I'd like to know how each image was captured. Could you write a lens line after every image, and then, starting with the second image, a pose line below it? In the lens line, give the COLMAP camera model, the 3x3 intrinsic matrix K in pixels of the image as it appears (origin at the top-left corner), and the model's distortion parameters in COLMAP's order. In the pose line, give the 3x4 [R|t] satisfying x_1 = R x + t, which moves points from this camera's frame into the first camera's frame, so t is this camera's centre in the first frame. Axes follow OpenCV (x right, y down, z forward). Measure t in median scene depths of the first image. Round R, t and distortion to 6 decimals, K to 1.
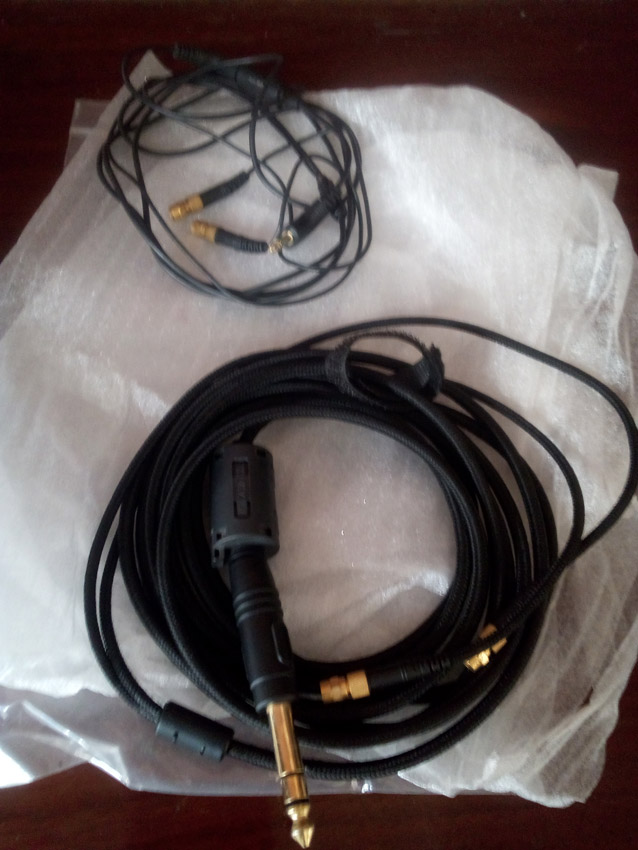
lens RADIAL K [[736.4, 0, 319.0], [0, 736.4, 425.0], [0, 0, 1]] dist [-0.007572, -0.014516]
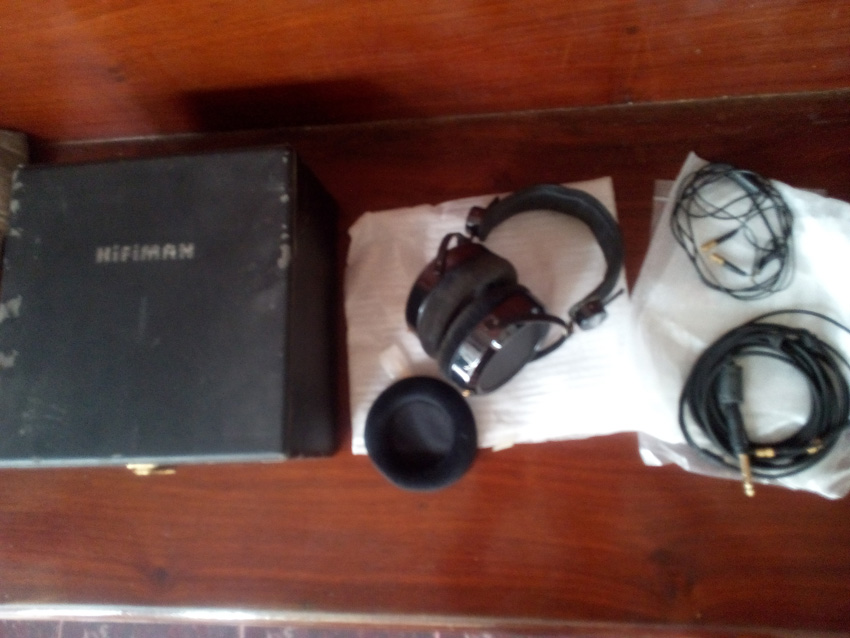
lens RADIAL K [[736.4, 0, 425.0], [0, 736.4, 319.0], [0, 0, 1]] dist [-0.007572, -0.014516]
pose [[0.958028, 0.104324, -0.267017, -0.503925], [-0.017525, 0.951004, 0.308681, -0.991598], [0.286137, -0.291046, 0.912917, -1.857576]]
